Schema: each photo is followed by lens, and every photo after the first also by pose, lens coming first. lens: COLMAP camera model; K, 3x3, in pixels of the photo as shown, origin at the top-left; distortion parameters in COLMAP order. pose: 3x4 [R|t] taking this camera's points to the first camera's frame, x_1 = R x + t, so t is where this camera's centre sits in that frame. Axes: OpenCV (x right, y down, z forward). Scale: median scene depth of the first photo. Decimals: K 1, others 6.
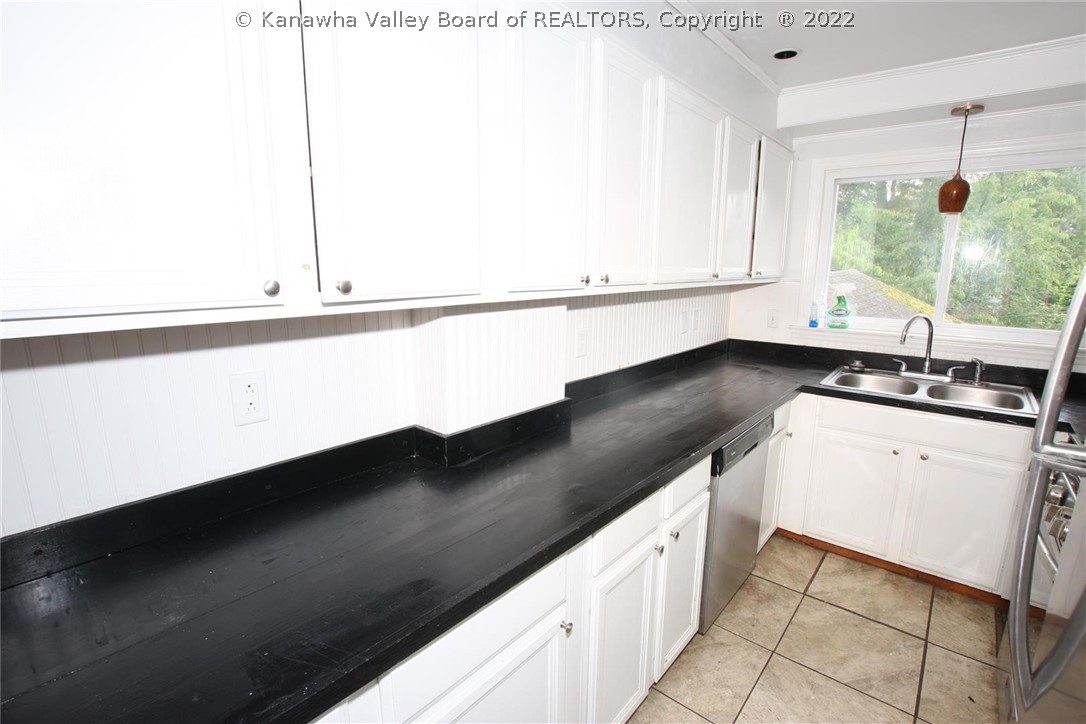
lens RADIAL K [[507.9, 0, 546.2], [0, 507.9, 376.6], [0, 0, 1]] dist [-0.024856, 0.000589]
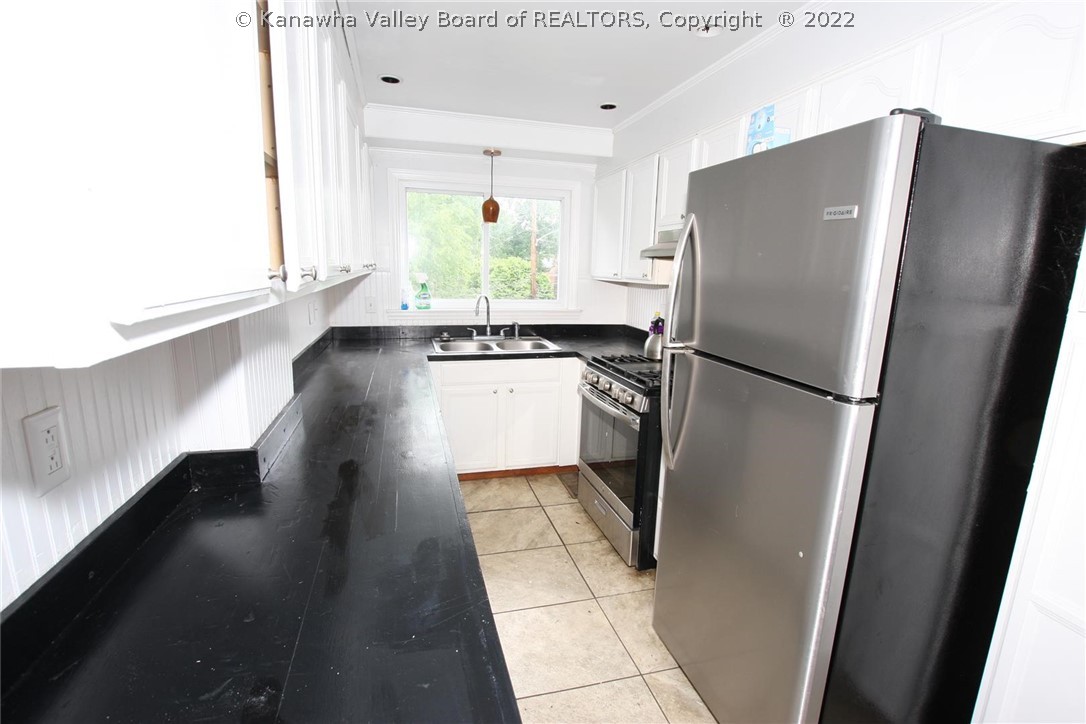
lens RADIAL K [[507.9, 0, 546.2], [0, 507.9, 376.6], [0, 0, 1]] dist [-0.024856, 0.000589]
pose [[0.569029, -0.169865, 0.804582, -0.336696], [0.156286, 0.982938, 0.096989, -0.007196], [-0.807329, 0.070555, 0.585868, 0.039025]]
